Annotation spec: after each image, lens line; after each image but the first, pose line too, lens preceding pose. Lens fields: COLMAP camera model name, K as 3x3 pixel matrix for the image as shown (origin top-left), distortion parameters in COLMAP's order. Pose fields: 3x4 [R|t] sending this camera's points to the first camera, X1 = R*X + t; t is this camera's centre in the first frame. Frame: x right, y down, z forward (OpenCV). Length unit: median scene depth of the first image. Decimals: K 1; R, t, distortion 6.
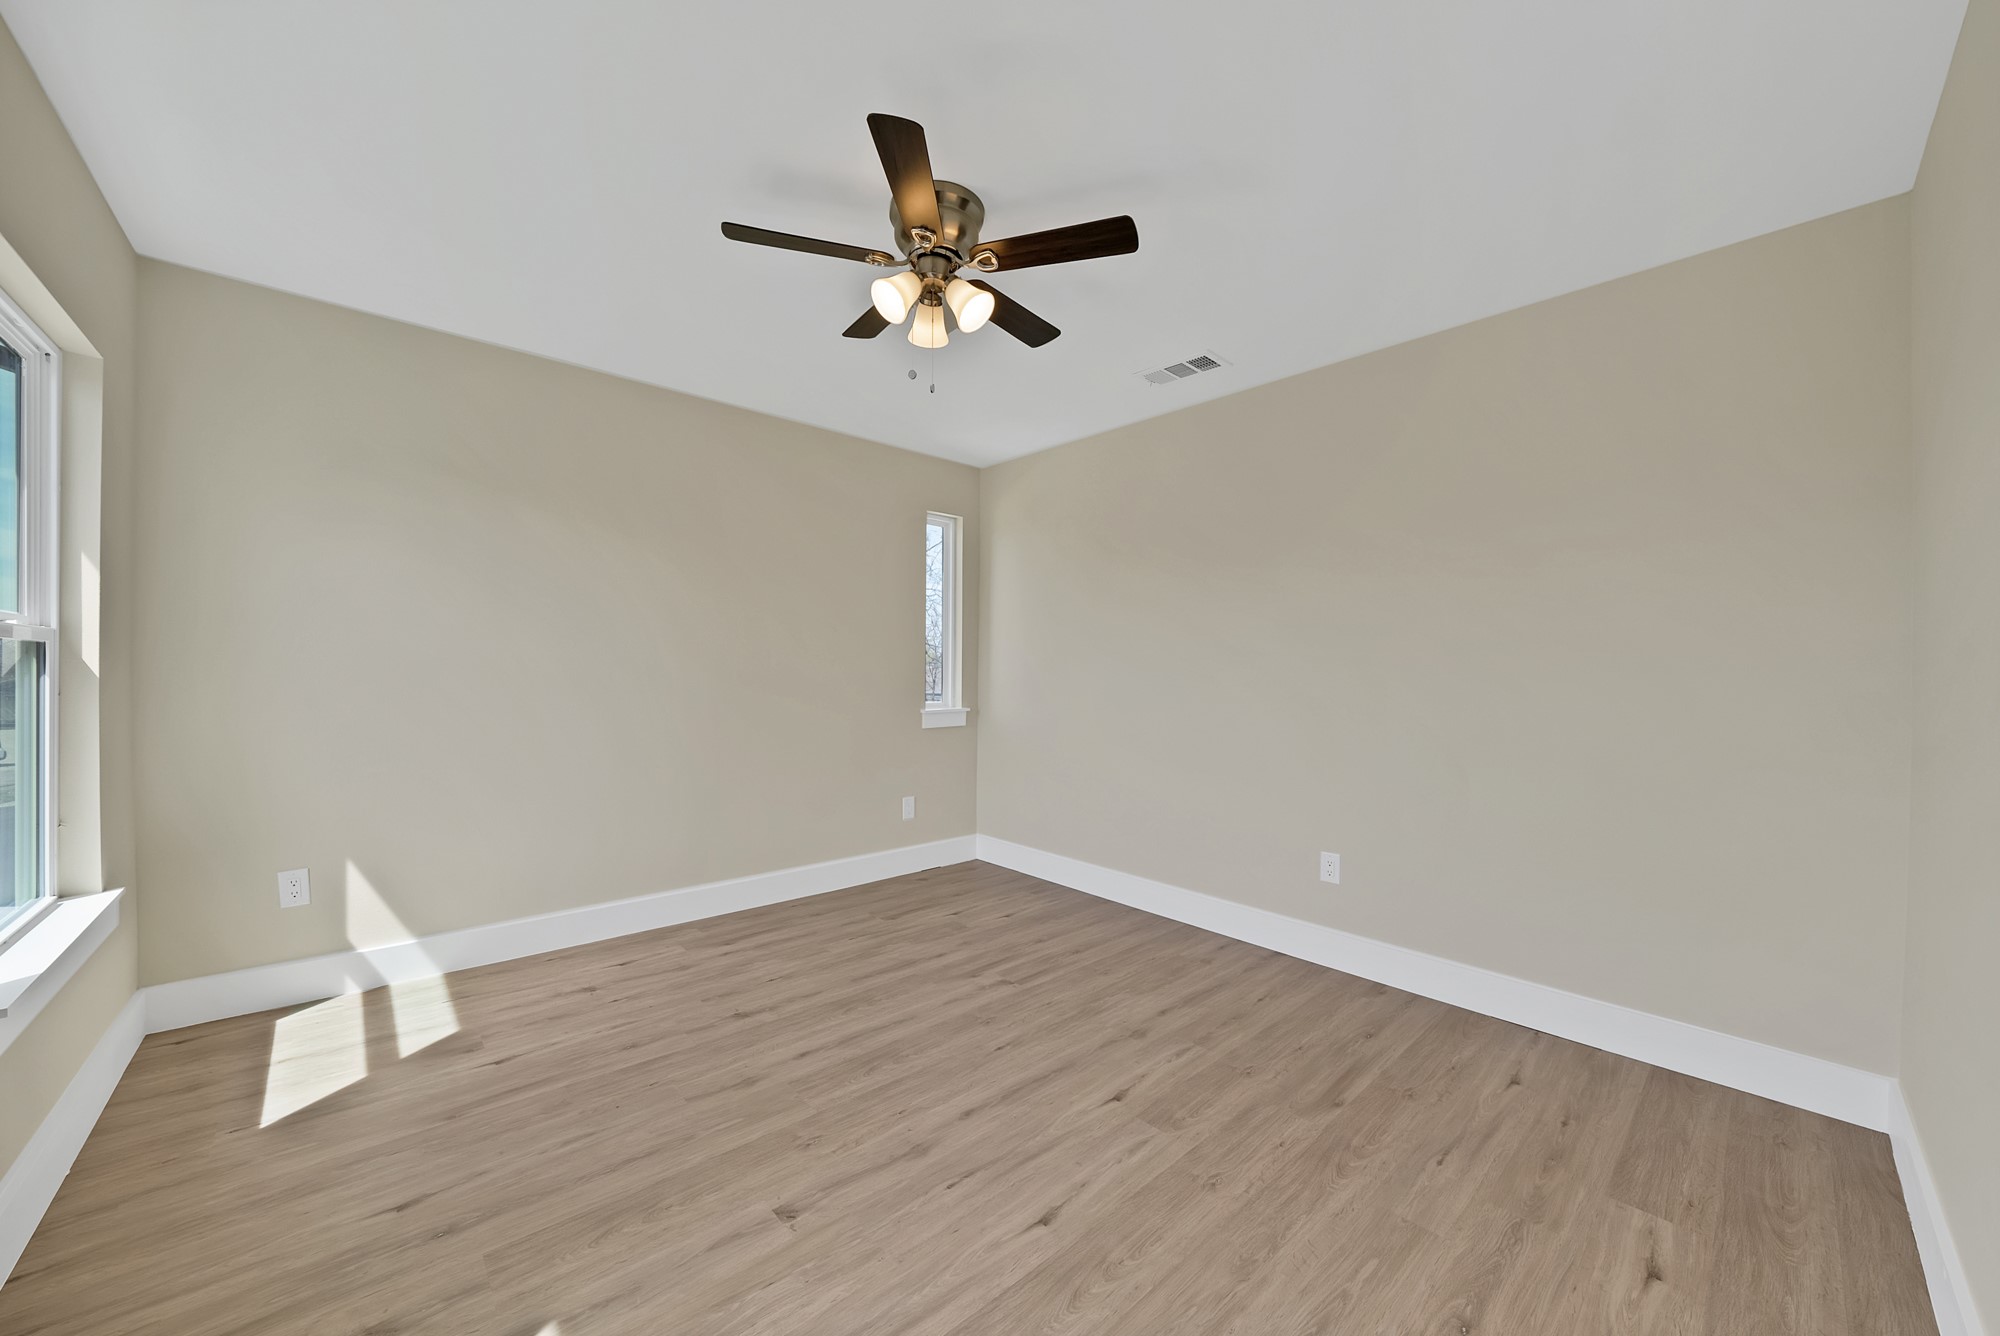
lens RADIAL K [[725.0, 0, 1037.8], [0, 725.0, 650.1], [0, 0, 1]] dist [-0.028696, 0.002790]
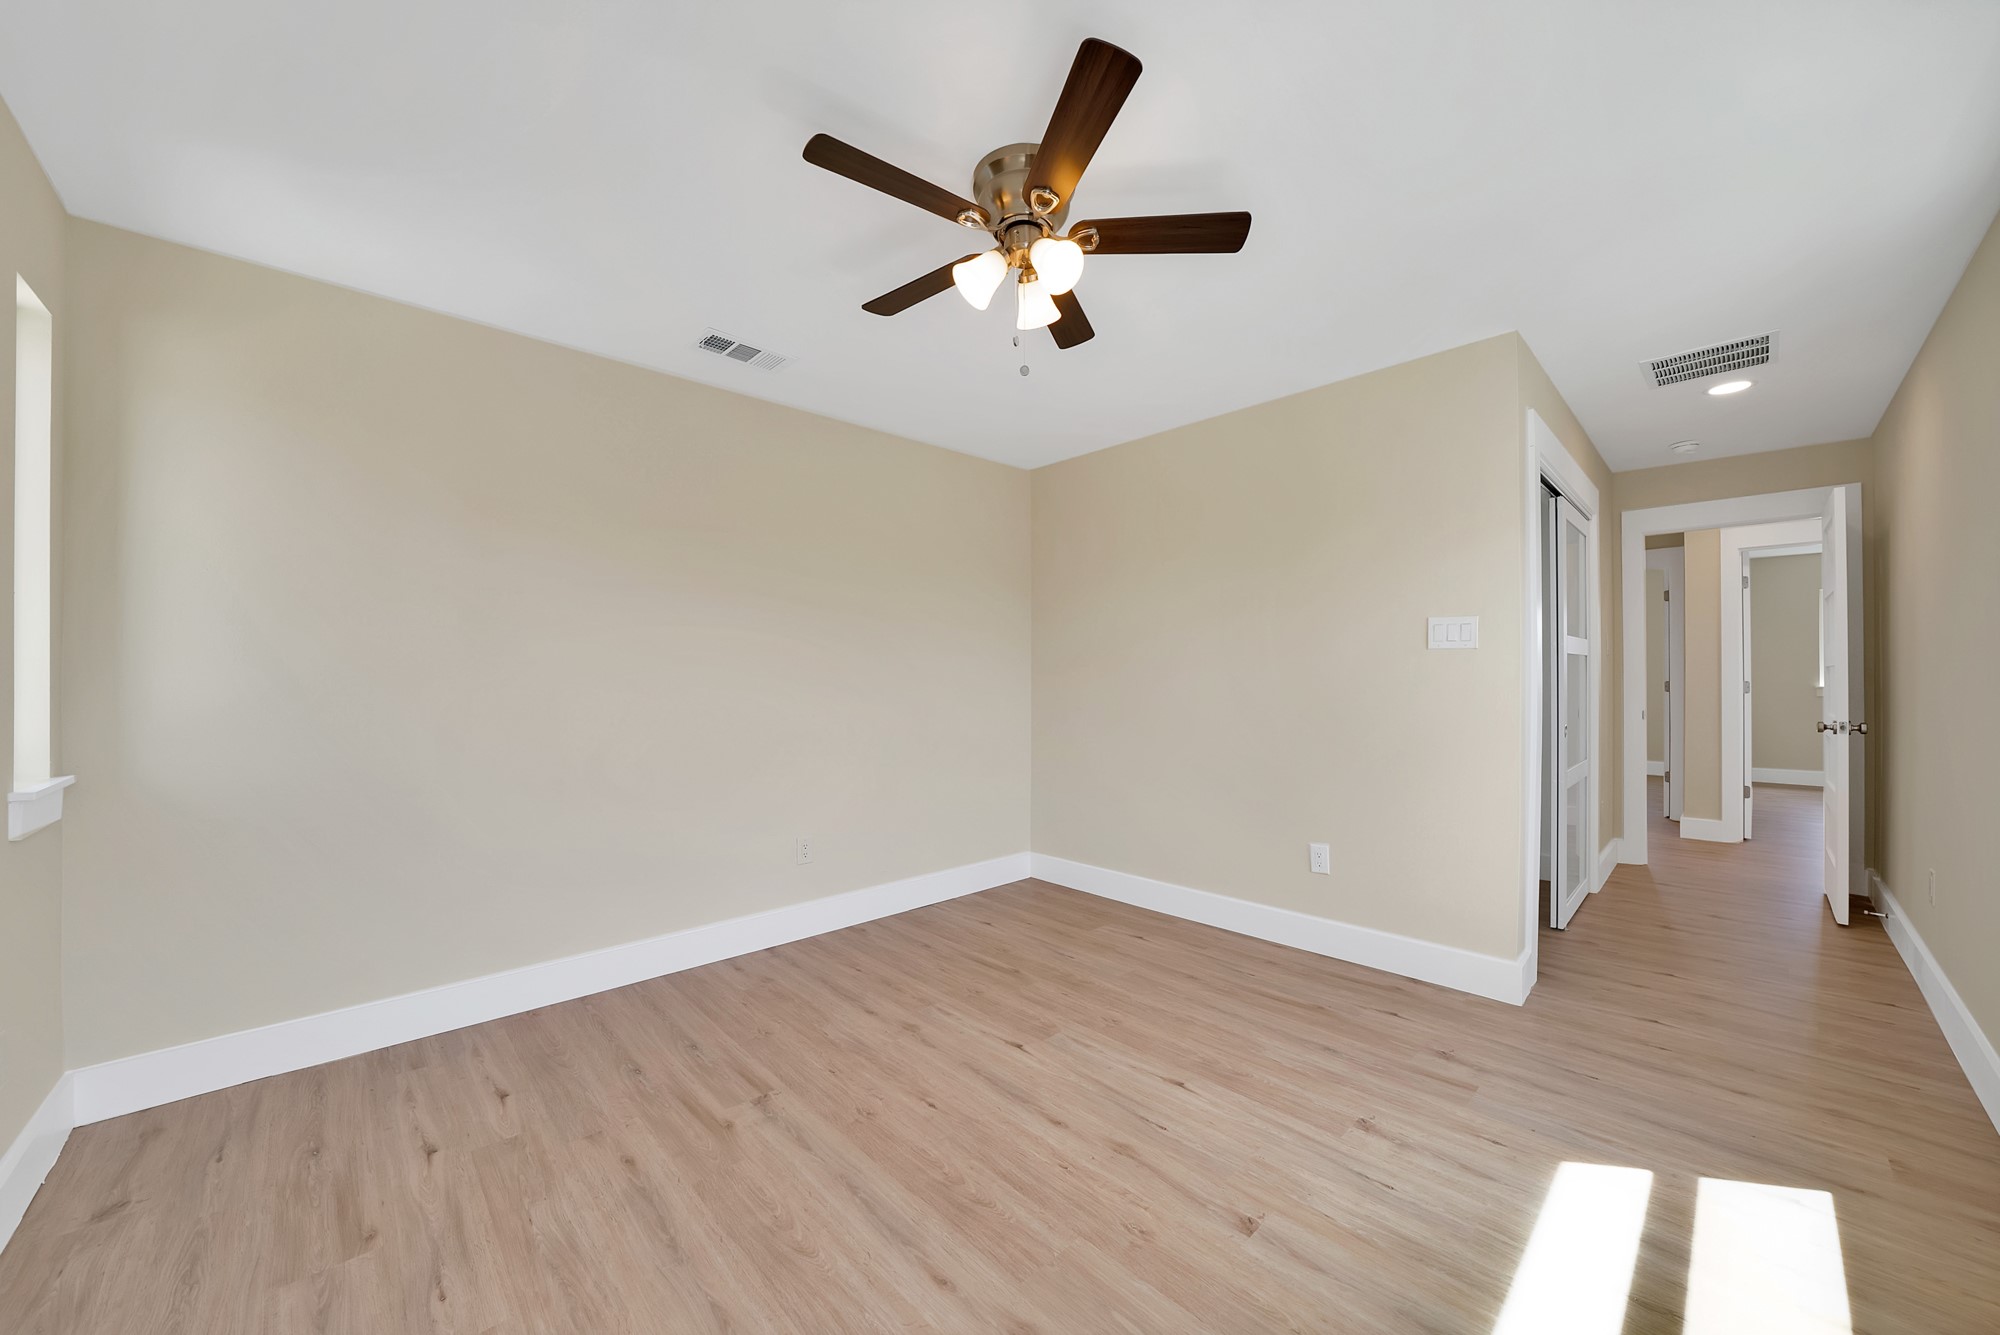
lens RADIAL K [[725.0, 0, 998.8], [0, 725.0, 670.4], [0, 0, 1]] dist [-0.028696, 0.002790]
pose [[0.017650, -0.003483, 0.999838, -0.857658], [-0.019680, 0.999799, 0.003830, 0.030163], [-0.999651, -0.019744, 0.017578, 0.868672]]
